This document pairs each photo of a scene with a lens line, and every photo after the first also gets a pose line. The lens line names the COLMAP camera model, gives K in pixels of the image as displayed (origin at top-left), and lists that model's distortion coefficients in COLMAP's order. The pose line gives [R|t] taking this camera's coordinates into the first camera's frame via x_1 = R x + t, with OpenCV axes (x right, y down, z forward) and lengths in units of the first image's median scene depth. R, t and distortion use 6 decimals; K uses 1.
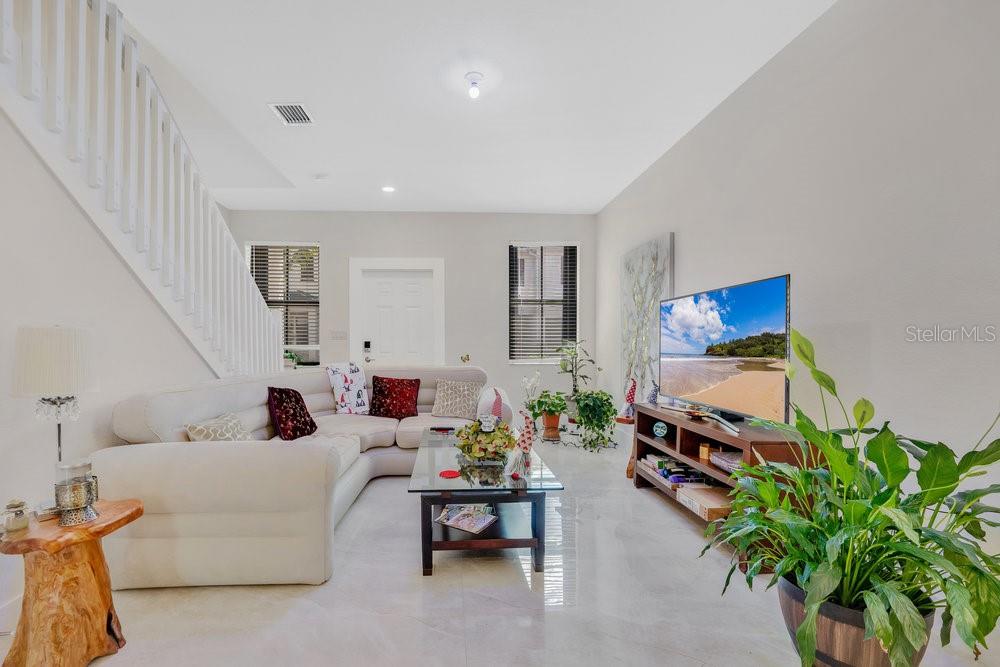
lens RADIAL K [[413.8, 0, 500.0], [0, 413.8, 333.5], [0, 0, 1]] dist [-0.014158, 0.000782]
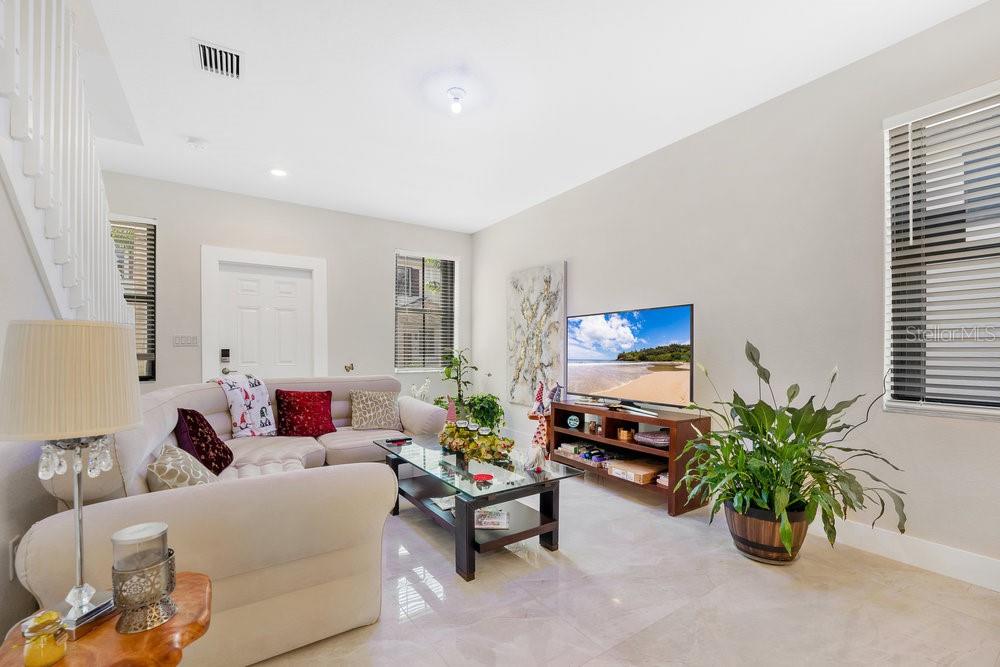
lens RADIAL K [[400.0, 0, 498.9], [0, 400.0, 340.8], [0, 0, 1]] dist [-0.012419, 0.000109]
pose [[0.870280, 0.013926, 0.492360, -0.382365], [-0.011834, 0.999903, -0.007363, 0.003156], [-0.492414, 0.000581, 0.870361, 0.071131]]
